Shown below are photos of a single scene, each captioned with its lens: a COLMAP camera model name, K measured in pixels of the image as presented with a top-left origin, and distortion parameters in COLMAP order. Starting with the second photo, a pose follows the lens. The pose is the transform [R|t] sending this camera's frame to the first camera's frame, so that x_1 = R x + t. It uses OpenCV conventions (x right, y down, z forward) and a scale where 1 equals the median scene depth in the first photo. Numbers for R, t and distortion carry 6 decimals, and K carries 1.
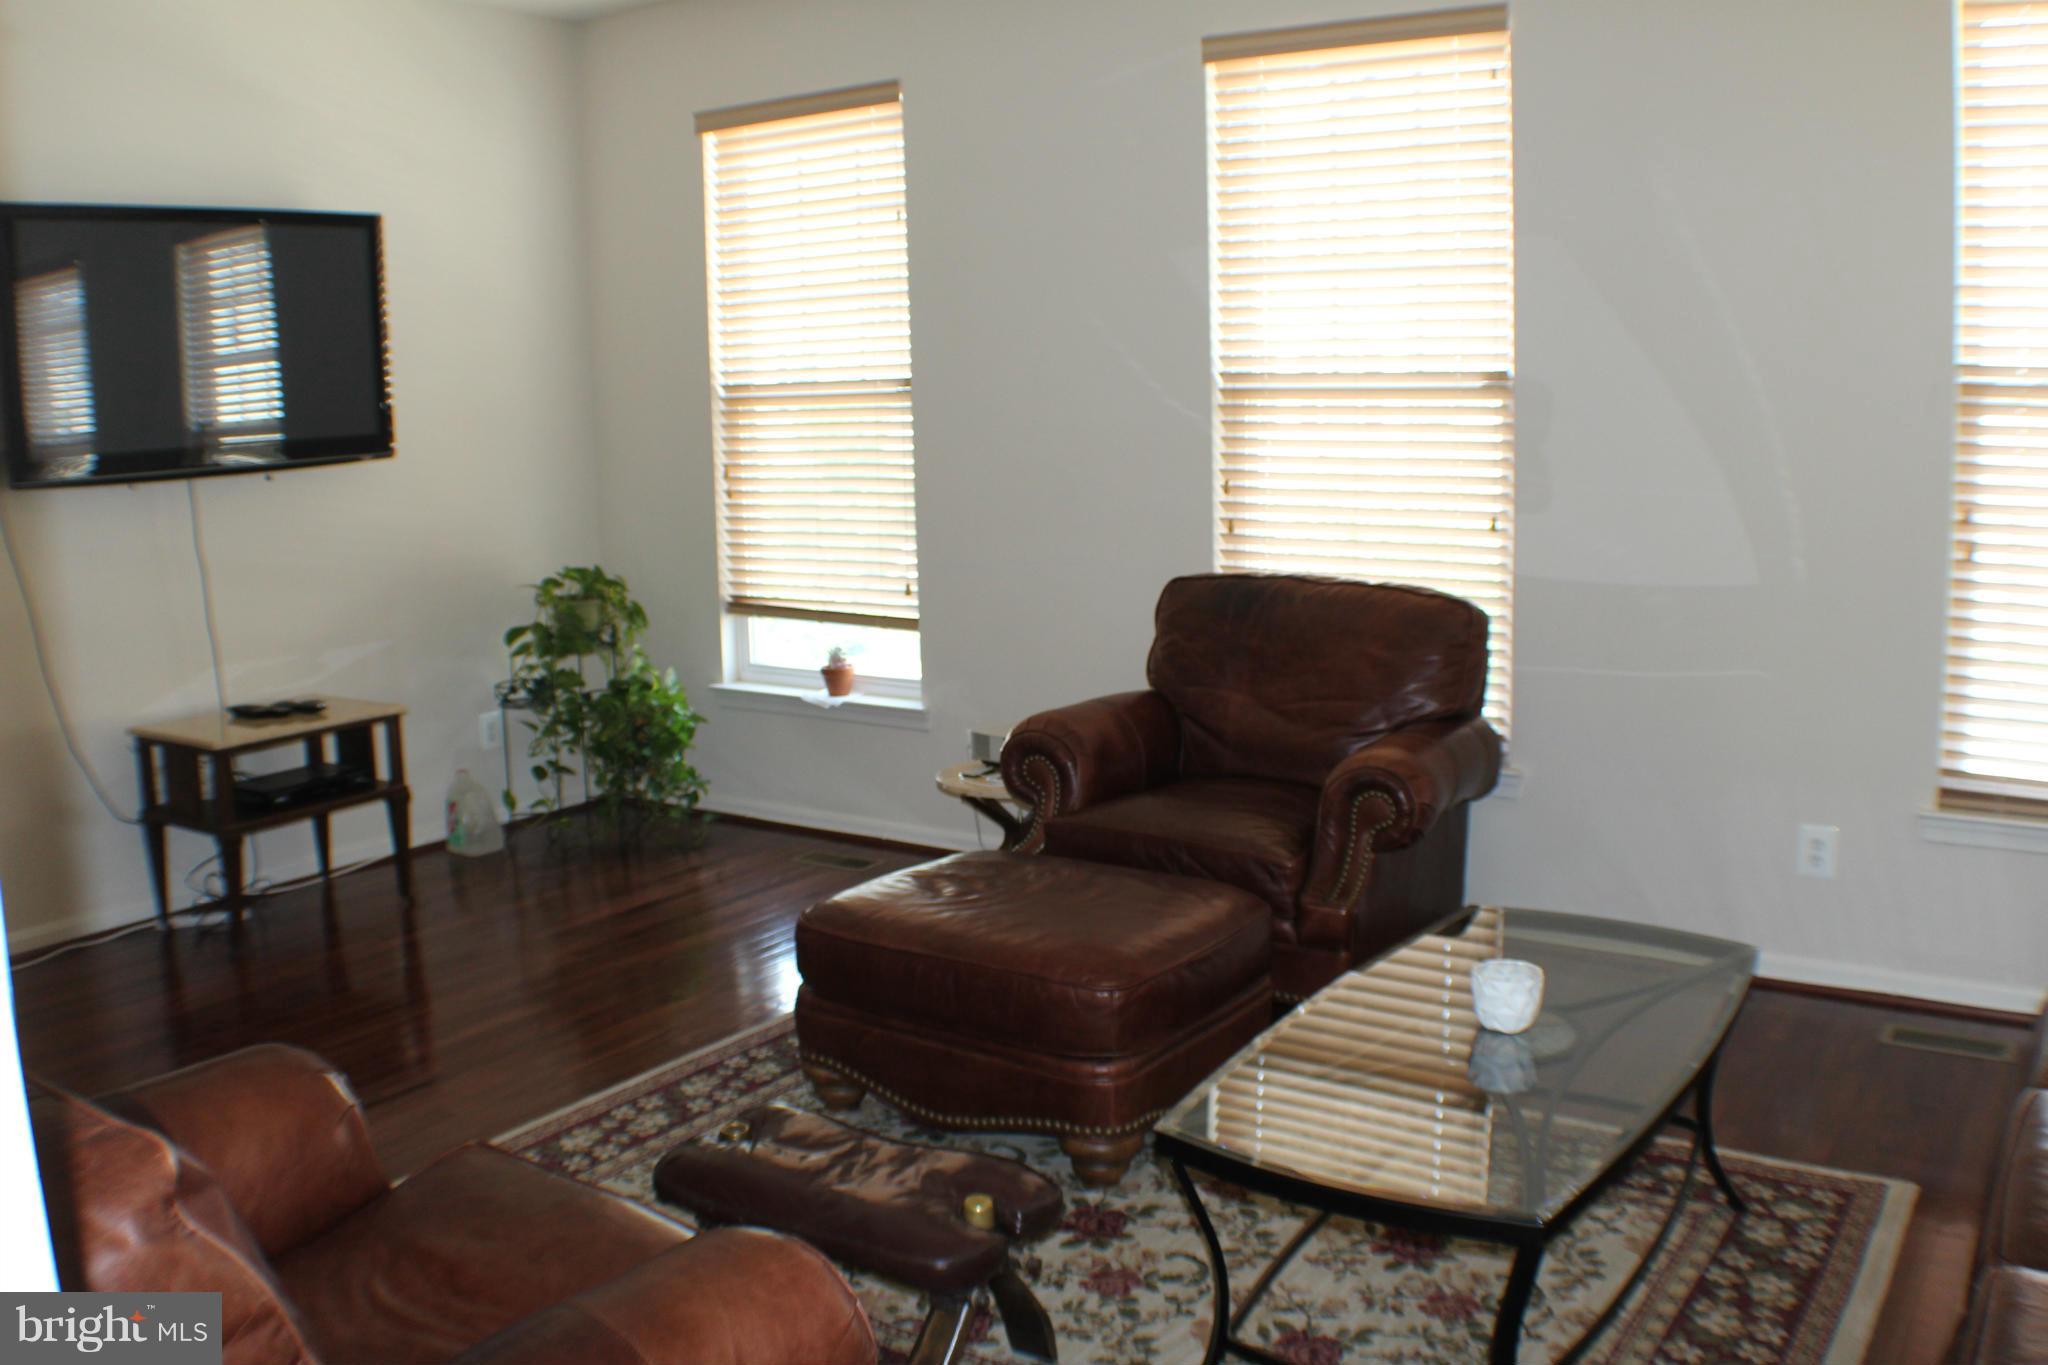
lens RADIAL K [[1769.6, 0, 1024.0], [0, 1769.6, 682.5], [0, 0, 1]] dist [-0.209796, 0.091909]
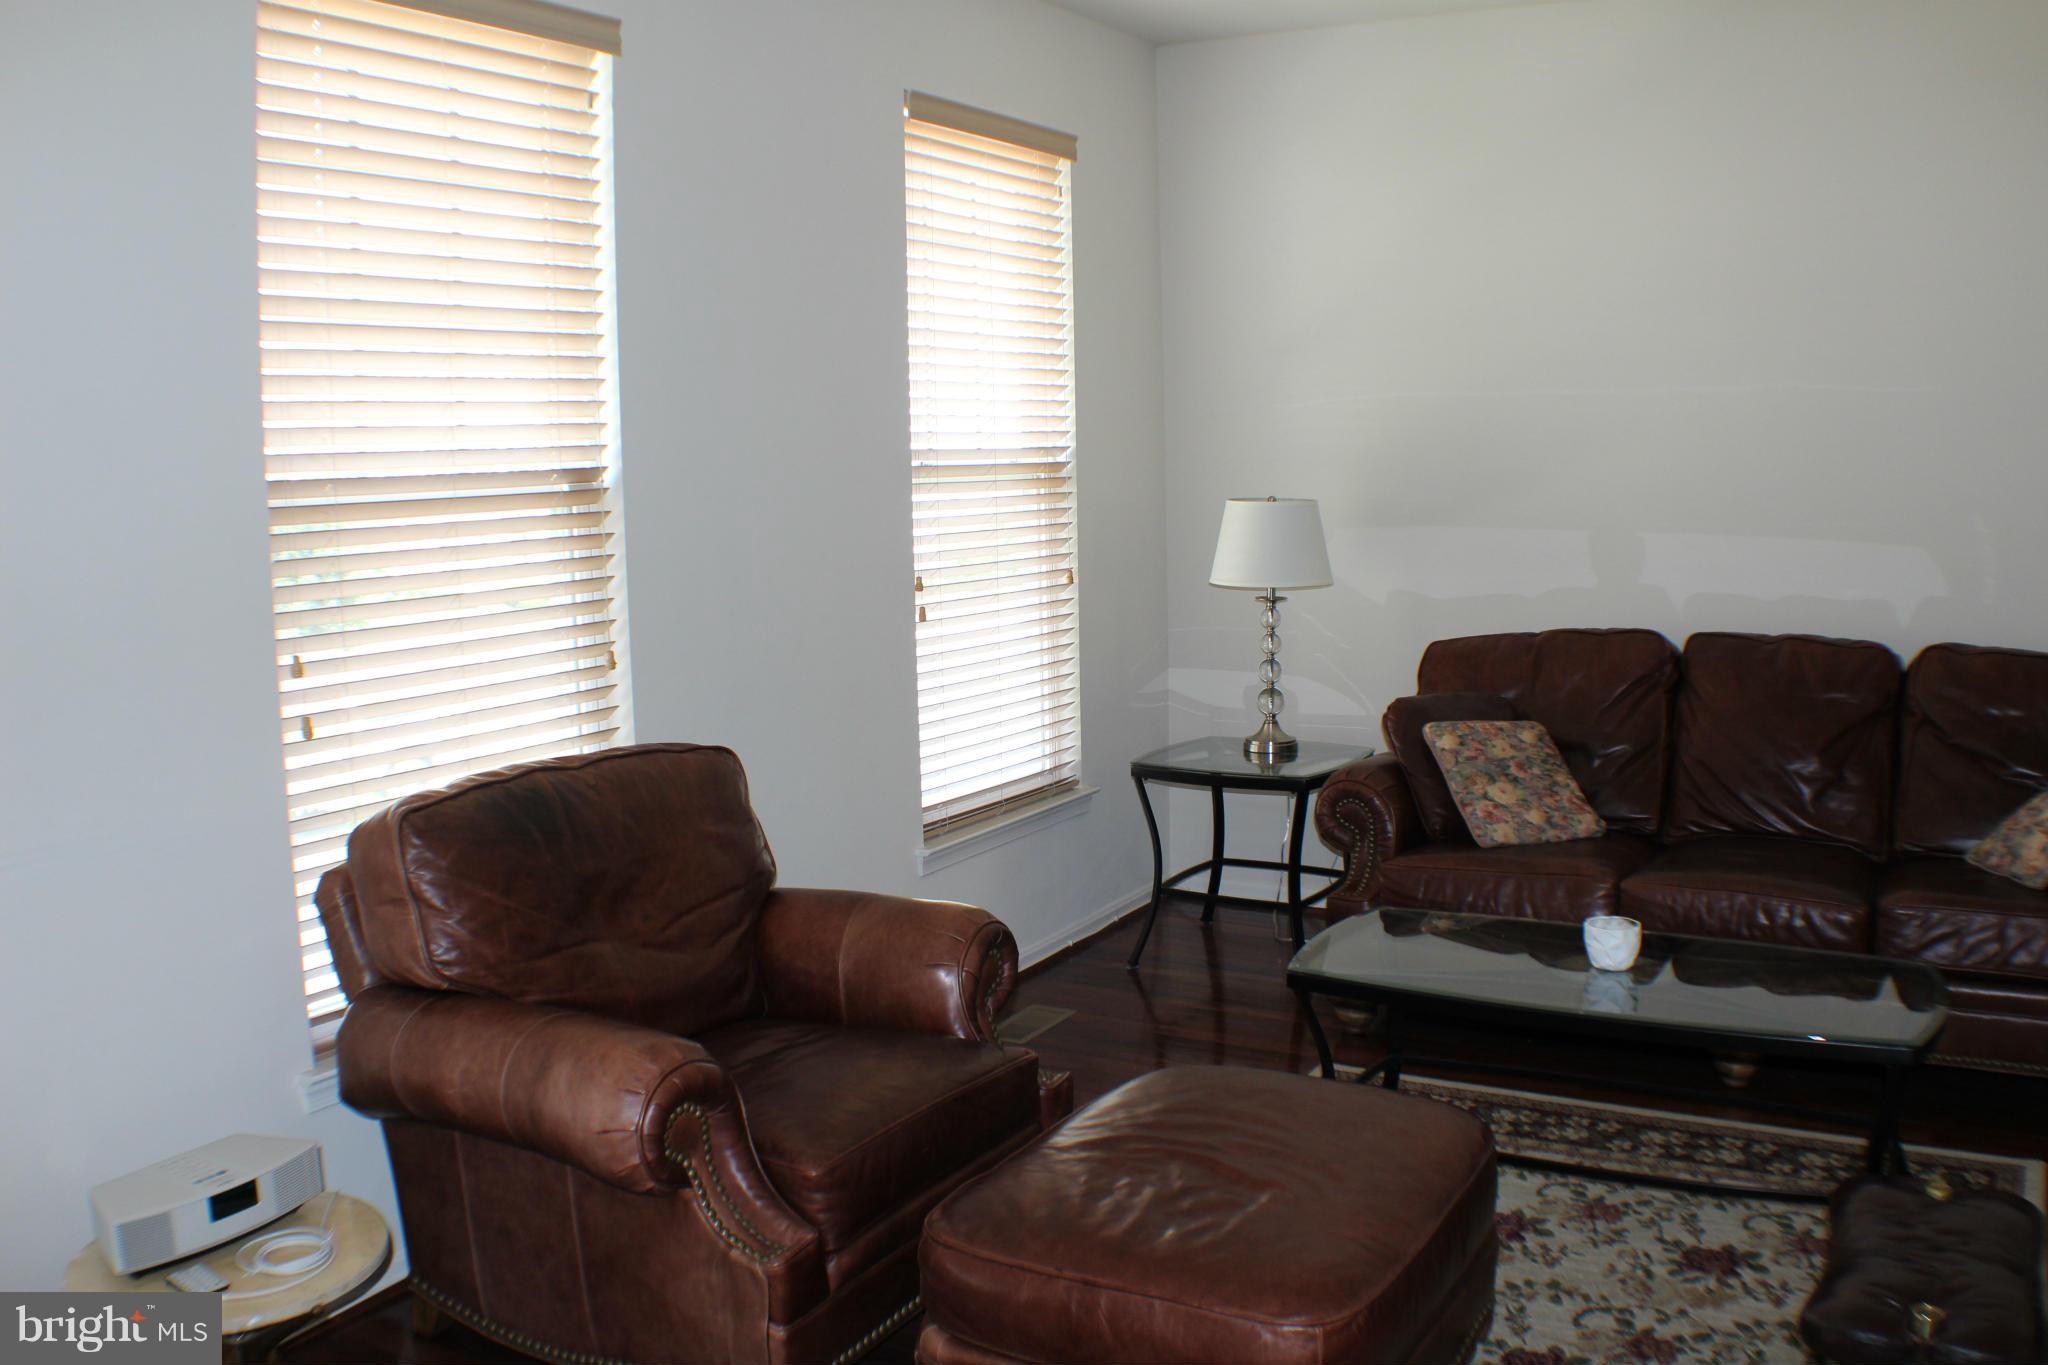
lens RADIAL K [[1769.6, 0, 1024.0], [0, 1769.6, 682.5], [0, 0, 1]] dist [-0.209796, 0.091909]
pose [[-0.068448, -0.104096, 0.992209, -0.651255], [0.193817, 0.974206, 0.115578, -0.163442], [-0.978647, 0.200218, -0.046507, 1.019418]]
